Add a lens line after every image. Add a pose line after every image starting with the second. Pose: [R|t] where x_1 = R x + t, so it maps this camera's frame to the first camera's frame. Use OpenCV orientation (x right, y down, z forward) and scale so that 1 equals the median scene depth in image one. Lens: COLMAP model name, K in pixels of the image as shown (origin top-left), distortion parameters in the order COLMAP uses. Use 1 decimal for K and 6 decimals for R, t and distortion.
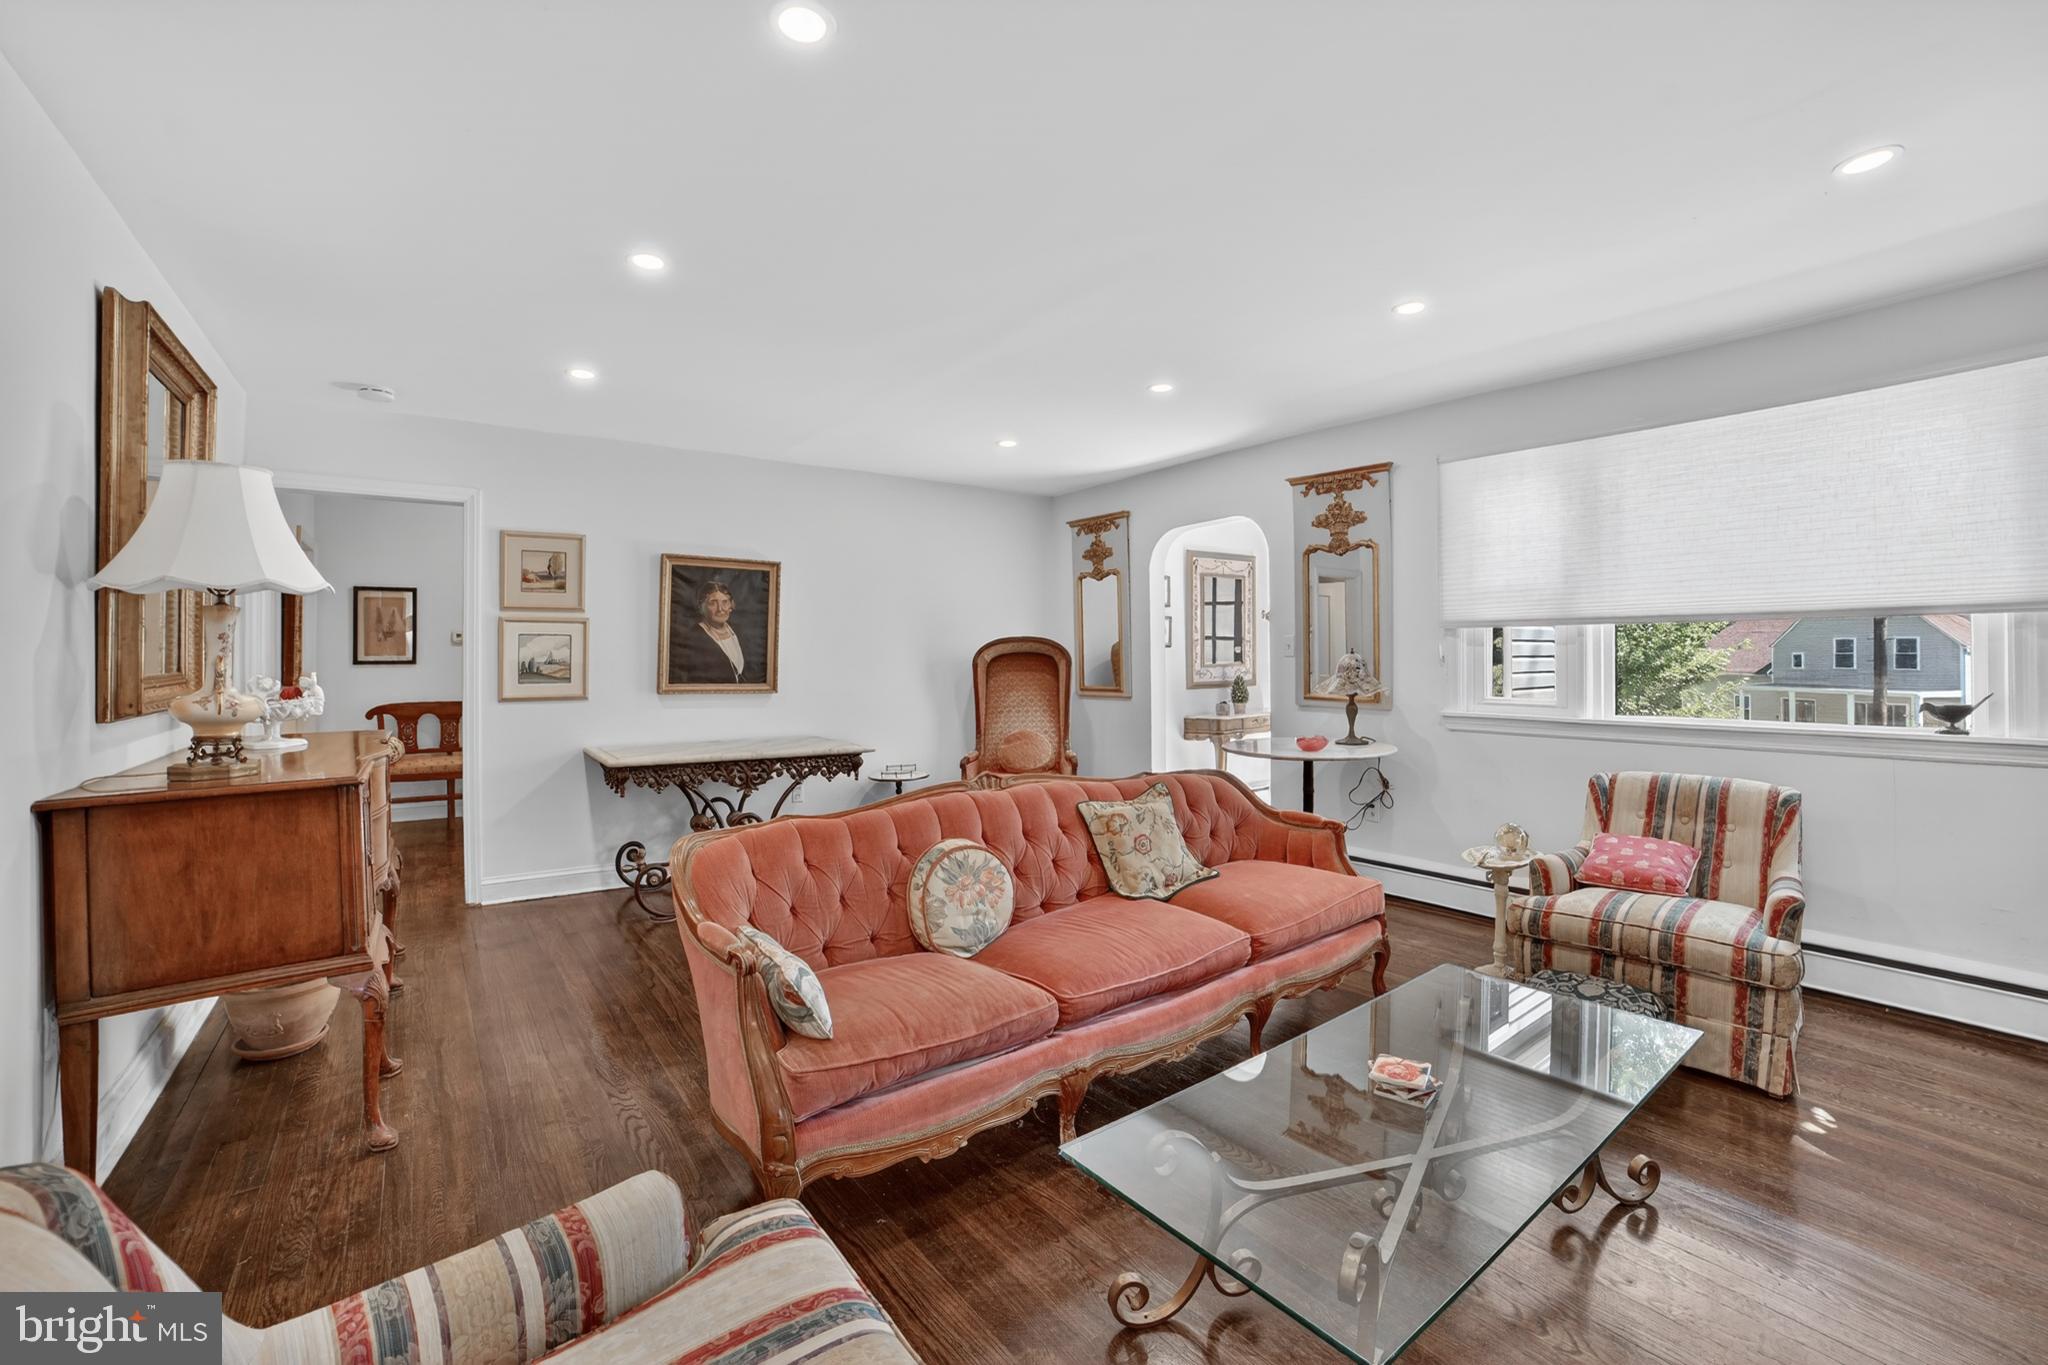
lens RADIAL K [[837.8, 0, 1034.7], [0, 837.8, 657.9], [0, 0, 1]] dist [-0.054088, 0.005748]
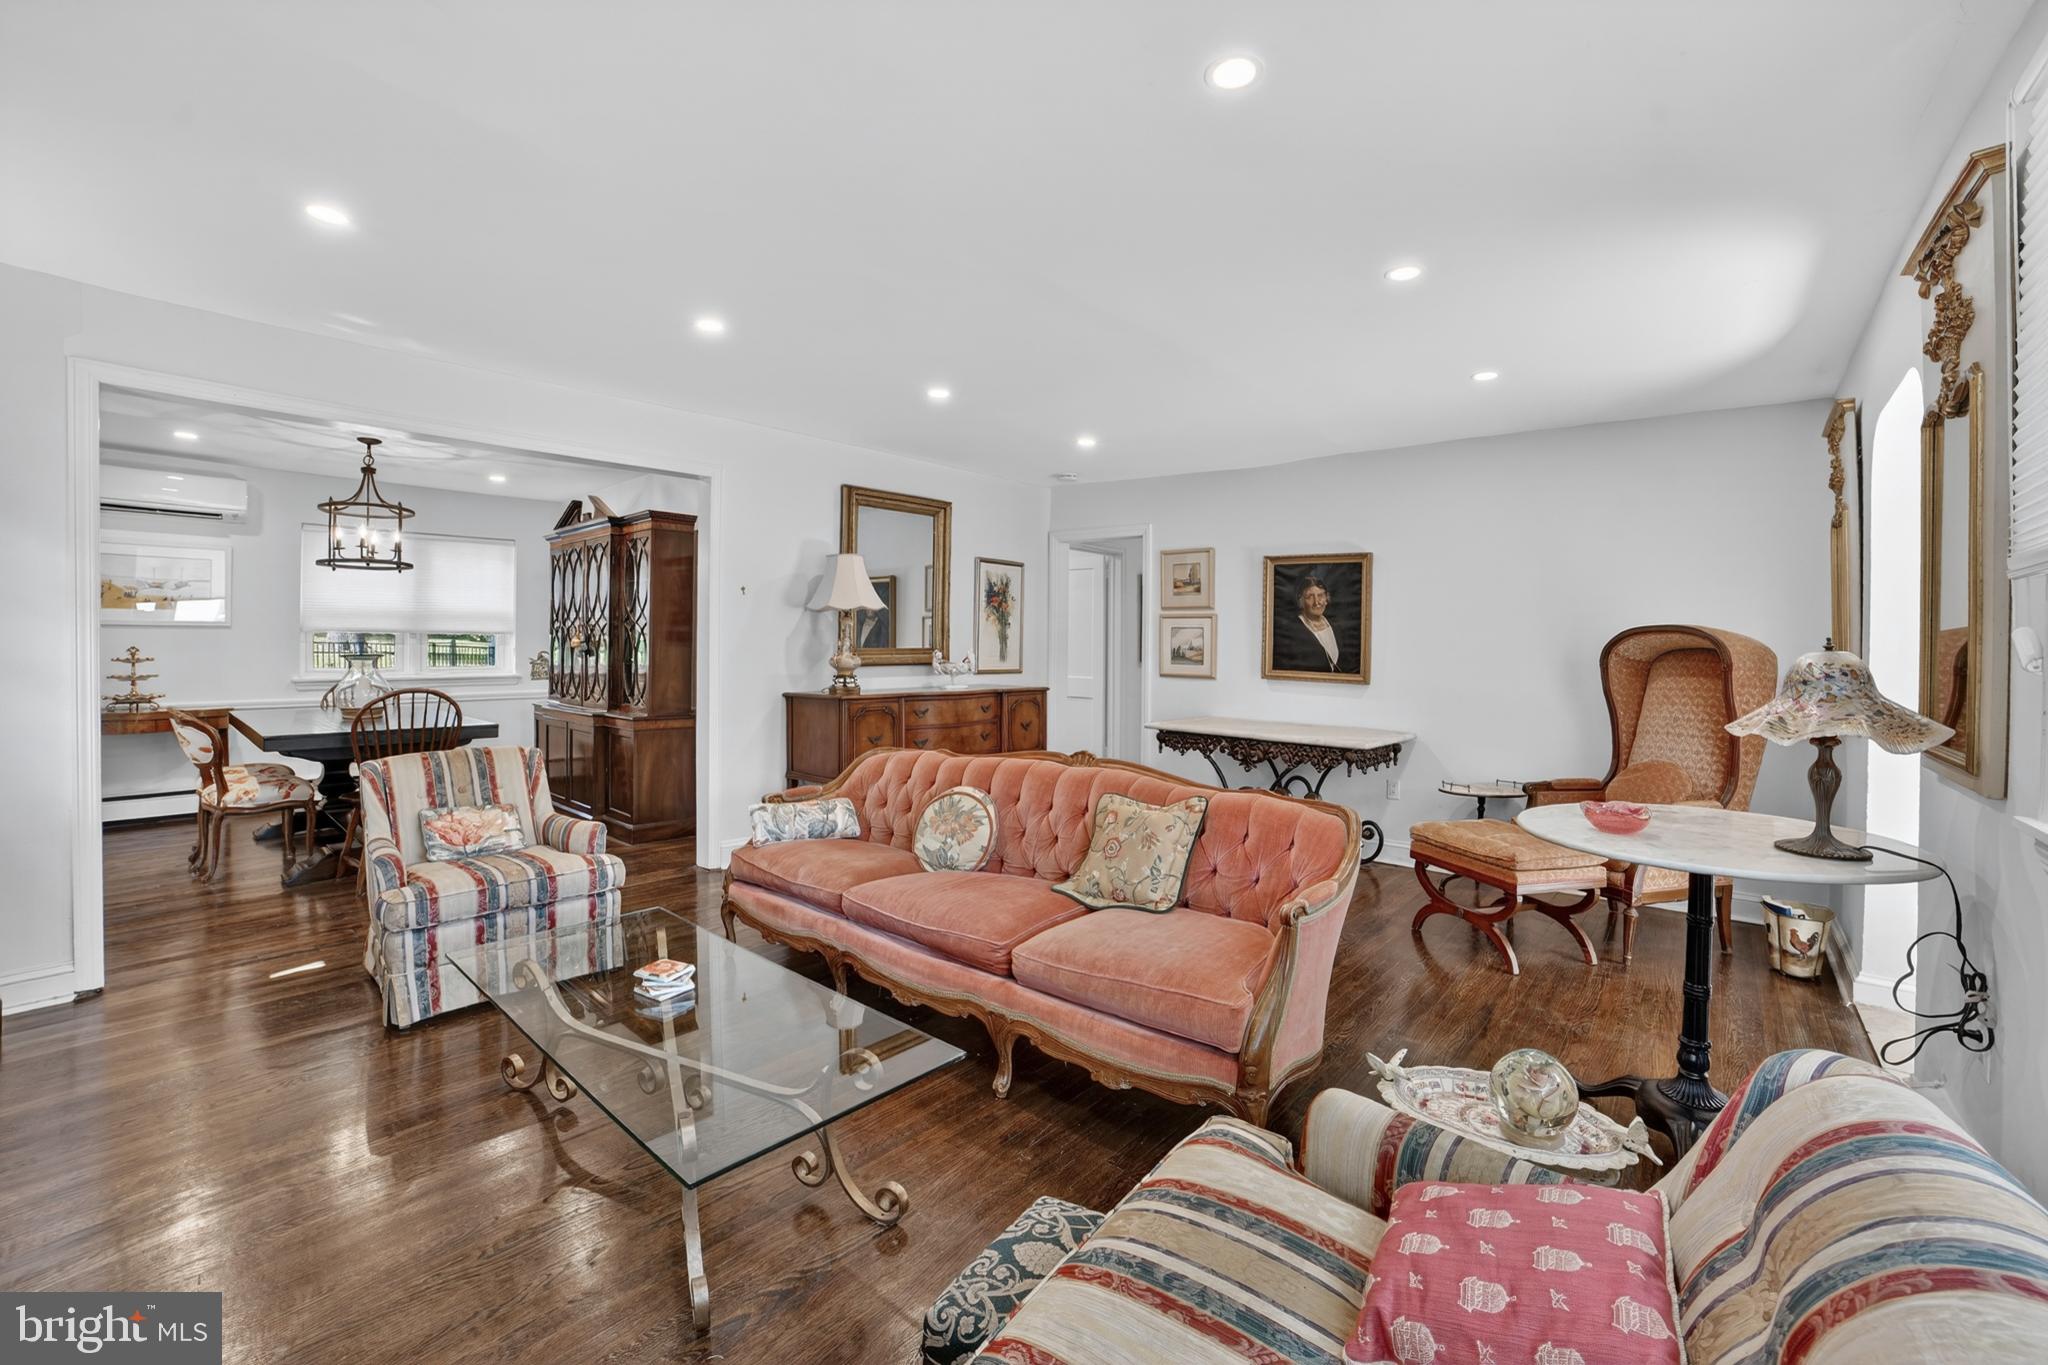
lens RADIAL K [[814.0, 0, 990.0], [0, 814.0, 646.1], [0, 0, 1]] dist [-0.014915, -0.000062]
pose [[0.202163, 0.012487, -0.979272, 0.565593], [-0.017454, 0.999806, 0.009146, -0.004852], [0.979196, 0.015244, 0.202342, 0.391871]]
